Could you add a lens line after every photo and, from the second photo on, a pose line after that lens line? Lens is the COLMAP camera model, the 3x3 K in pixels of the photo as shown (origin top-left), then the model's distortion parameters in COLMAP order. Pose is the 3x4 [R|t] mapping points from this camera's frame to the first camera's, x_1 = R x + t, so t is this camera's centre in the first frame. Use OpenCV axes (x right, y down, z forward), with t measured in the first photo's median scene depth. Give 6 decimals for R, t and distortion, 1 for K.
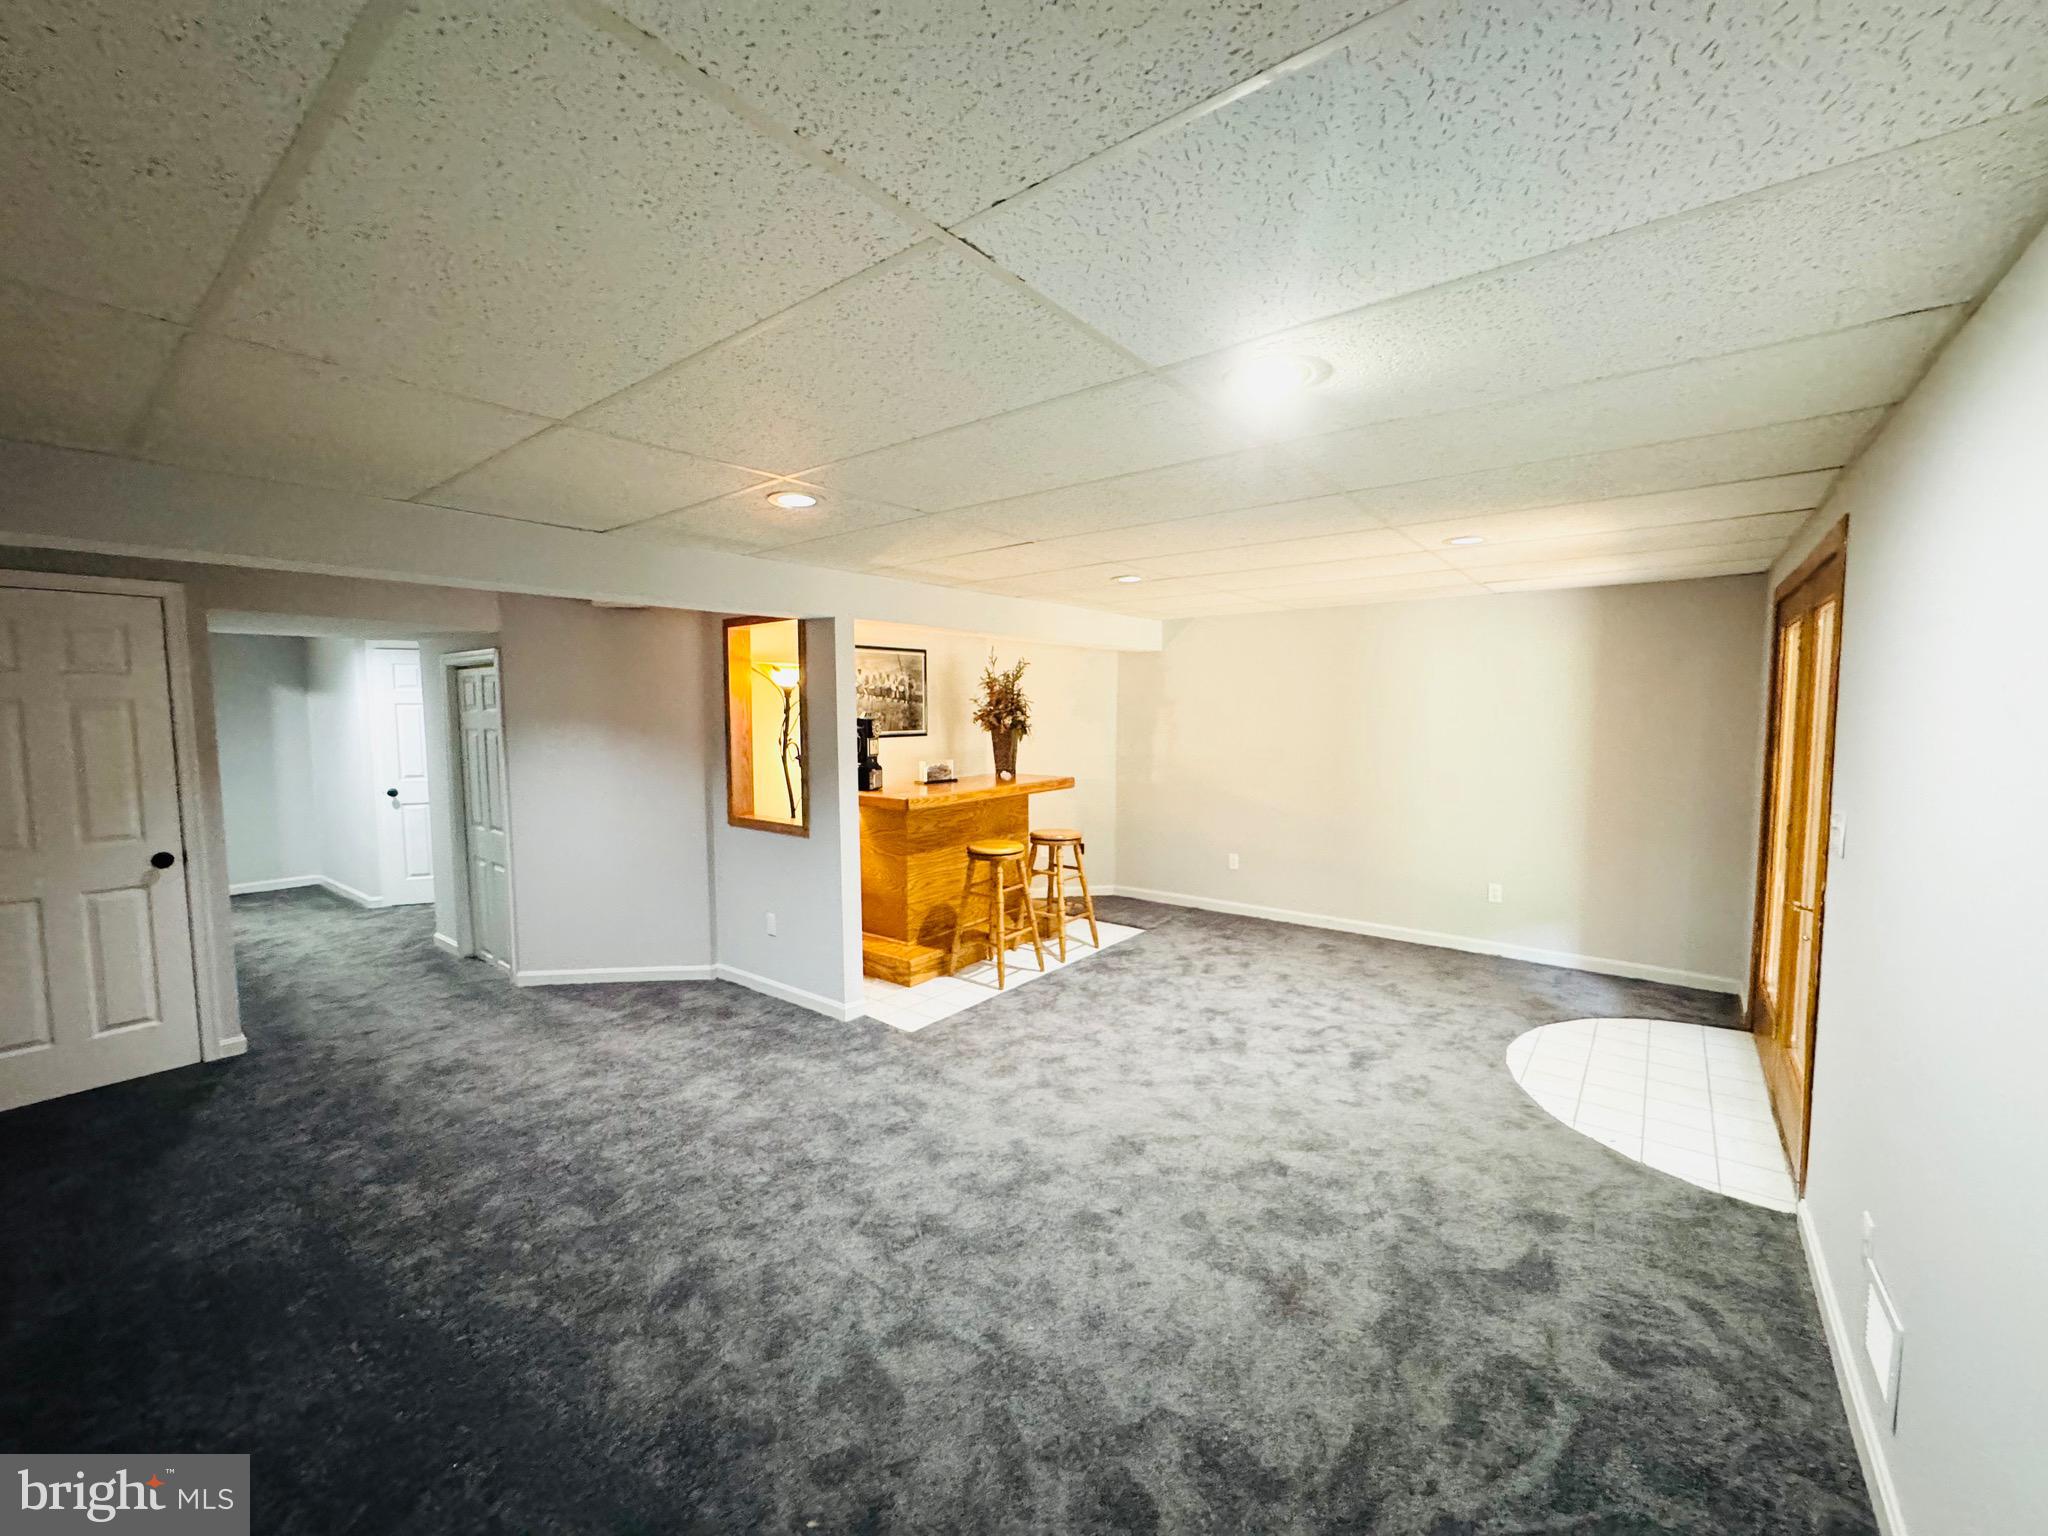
lens RADIAL K [[816.4, 0, 1016.8], [0, 816.4, 764.0], [0, 0, 1]] dist [-0.001626, -0.000114]
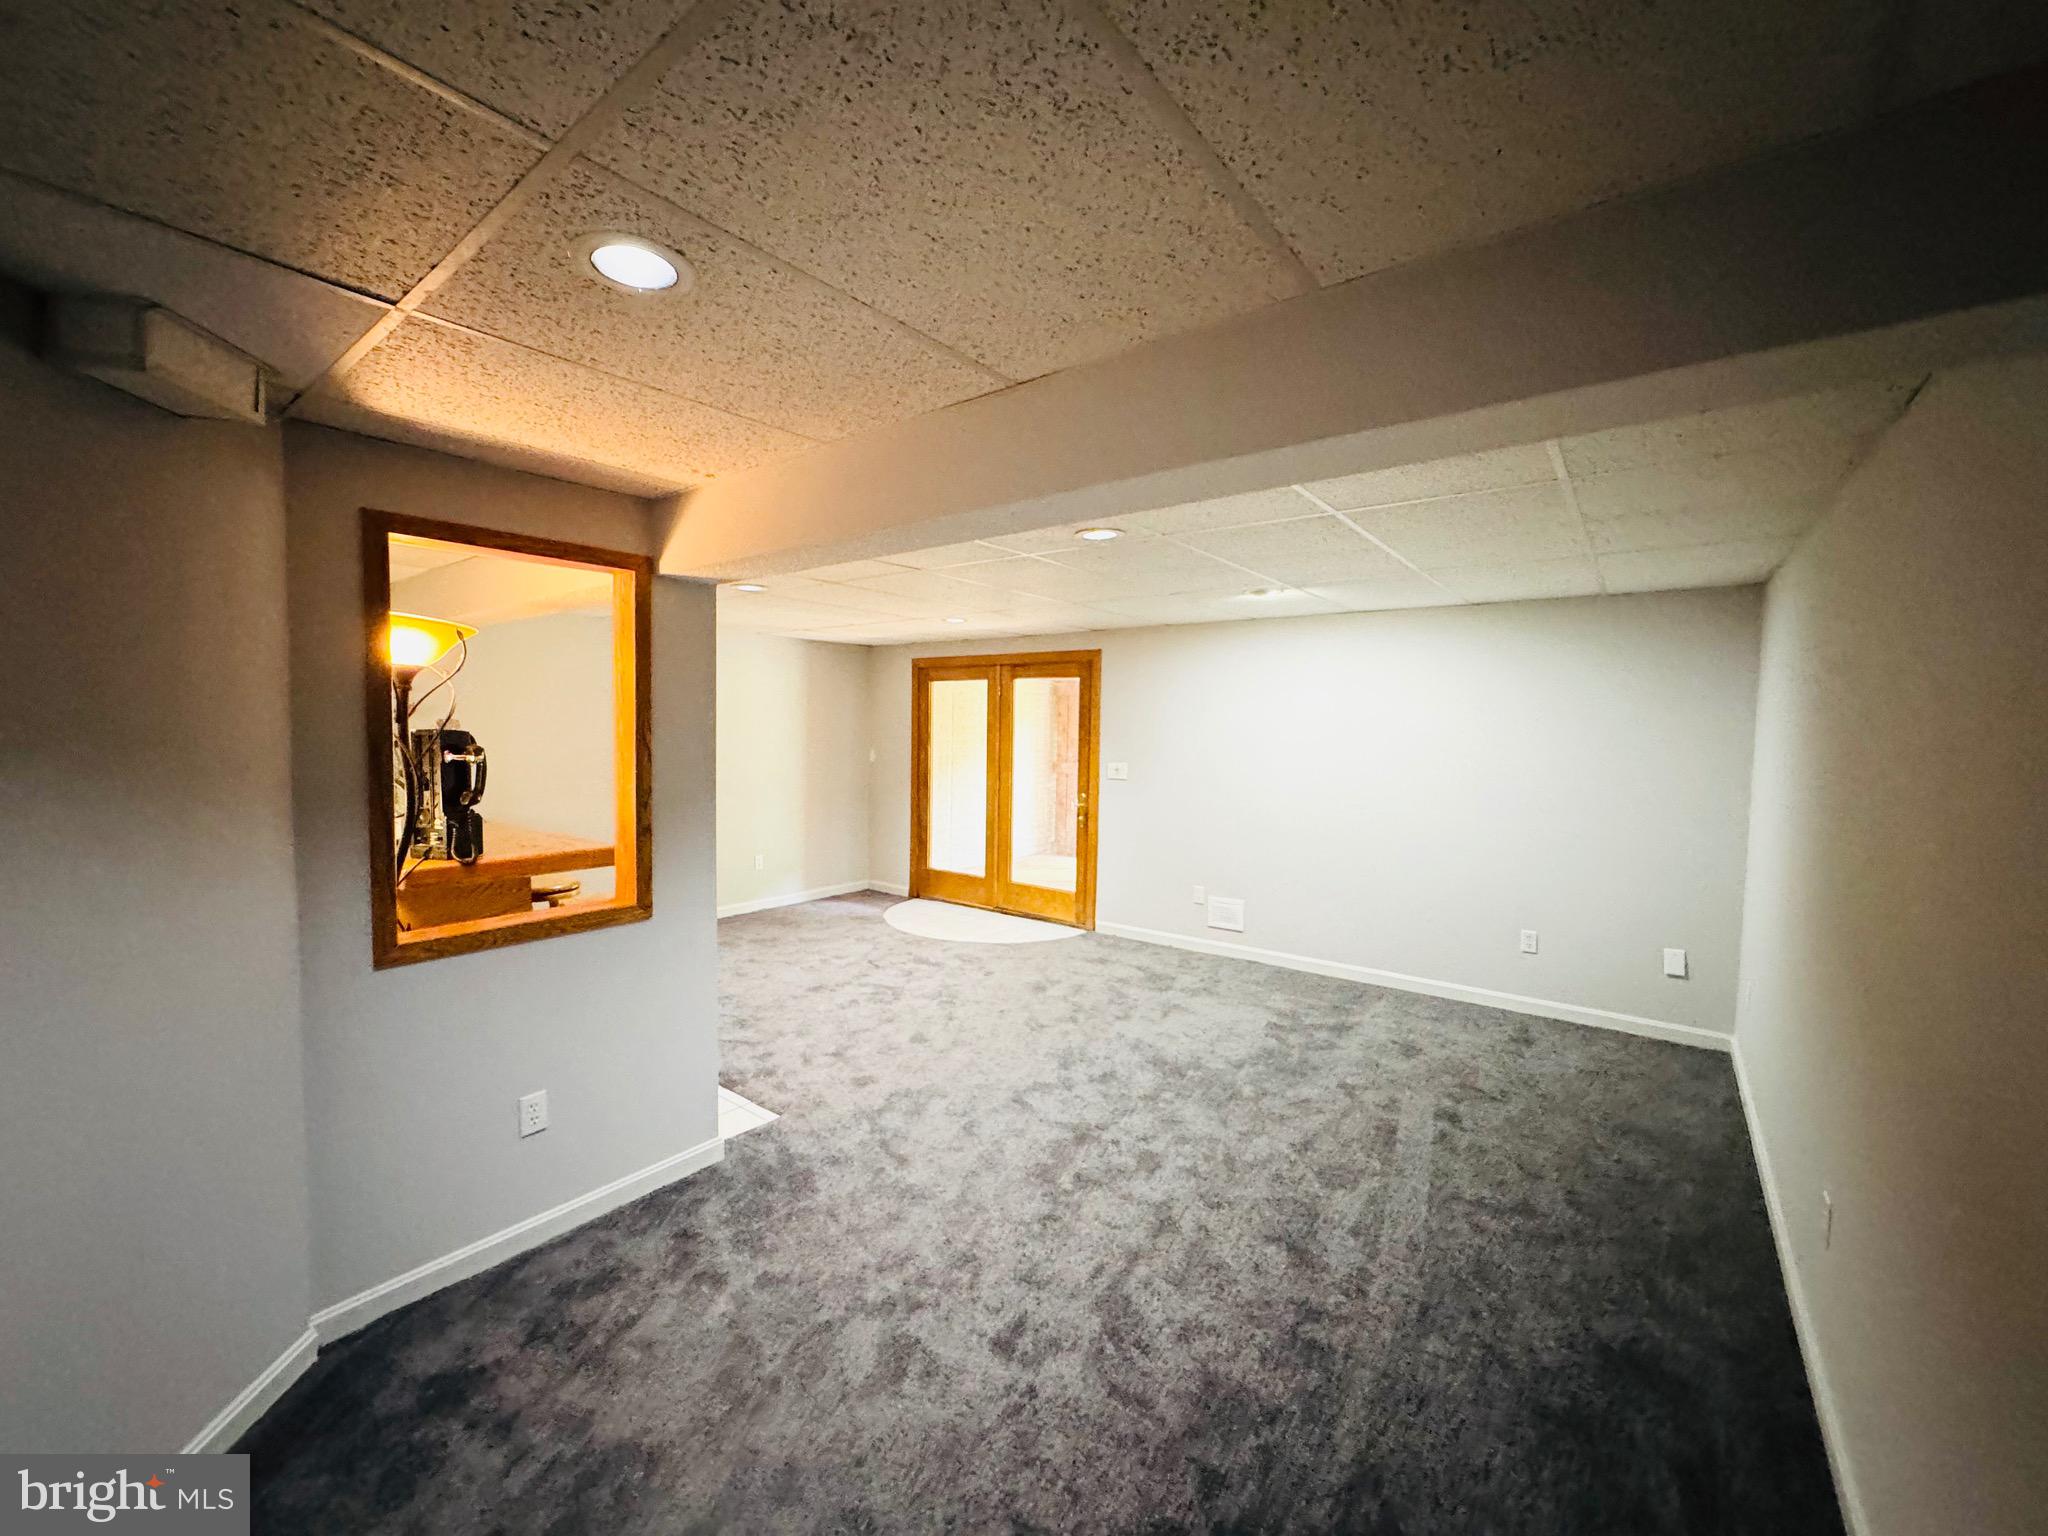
lens RADIAL K [[816.4, 0, 1023.1], [0, 816.4, 767.0], [0, 0, 1]] dist [-0.001626, -0.000114]
pose [[-0.008658, -0.048075, 0.998806, -0.891703], [0.057580, 0.997162, 0.048495, -0.040198], [-0.998303, 0.057931, -0.005866, 0.721592]]
